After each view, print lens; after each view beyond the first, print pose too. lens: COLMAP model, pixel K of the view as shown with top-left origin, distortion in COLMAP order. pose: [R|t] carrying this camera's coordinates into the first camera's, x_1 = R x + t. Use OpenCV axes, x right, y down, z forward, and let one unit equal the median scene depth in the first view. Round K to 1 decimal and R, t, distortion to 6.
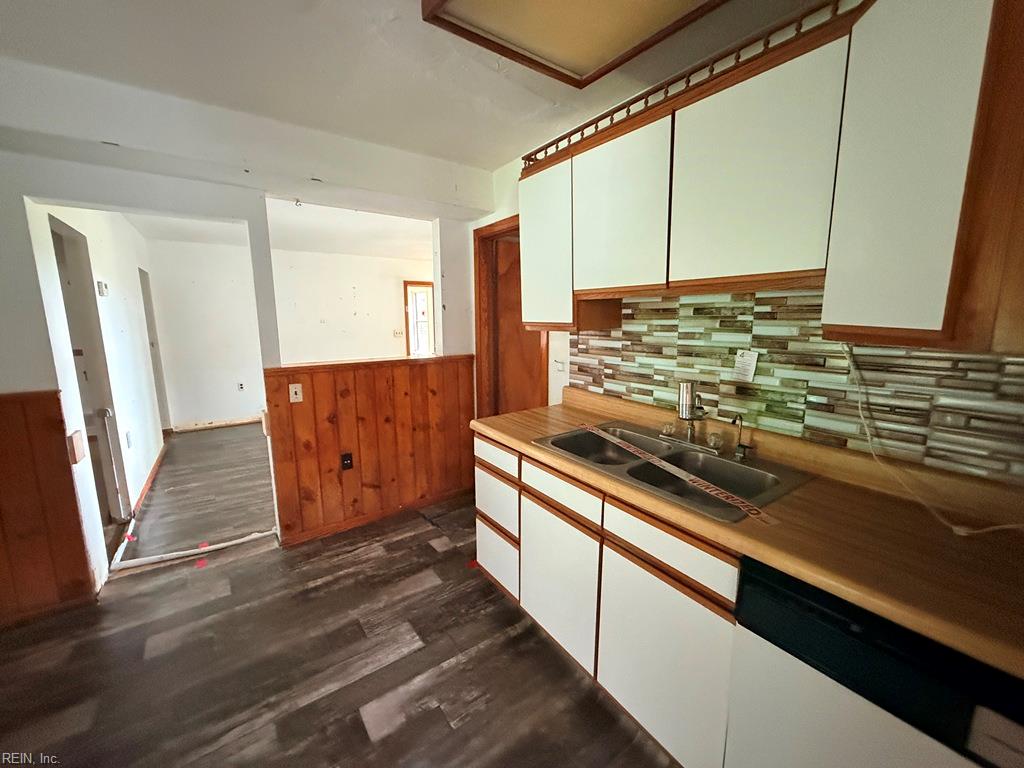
lens RADIAL K [[410.7, 0, 515.6], [0, 410.7, 381.8], [0, 0, 1]] dist [-0.011992, -0.000311]
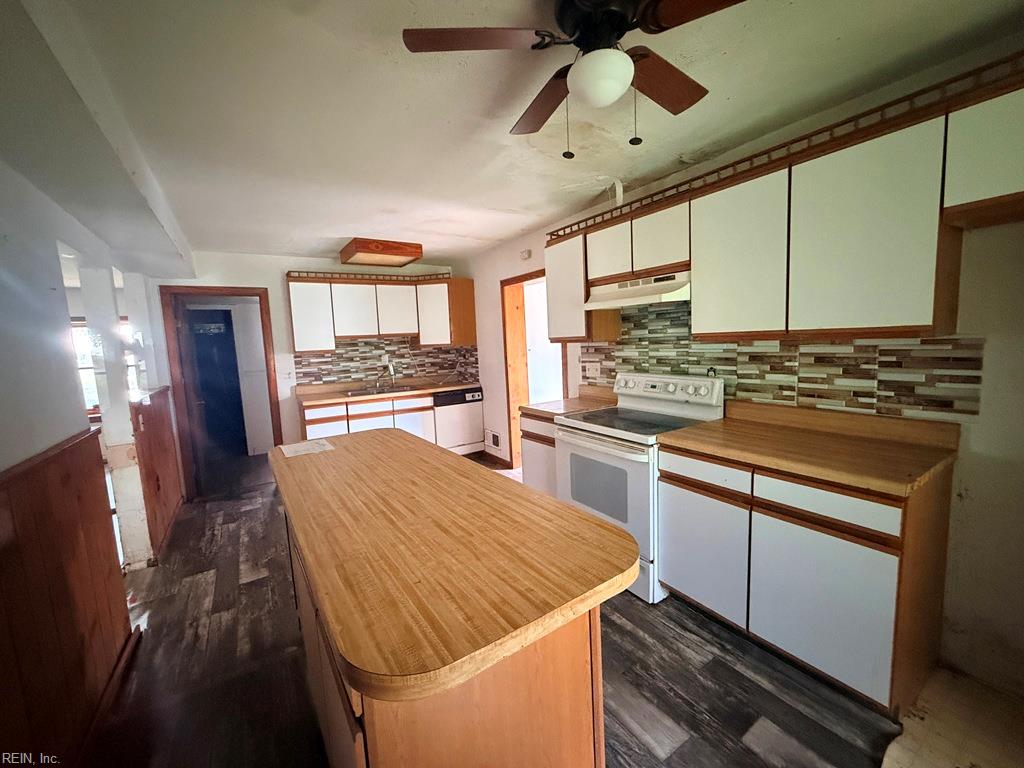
lens RADIAL K [[410.7, 0, 512.7], [0, 410.7, 384.9], [0, 0, 1]] dist [-0.011992, -0.000311]
pose [[0.037211, -0.109329, 0.993309, -2.232667], [0.200598, 0.974582, 0.099753, 0.026204], [-0.978967, 0.195544, 0.058196, -0.106836]]
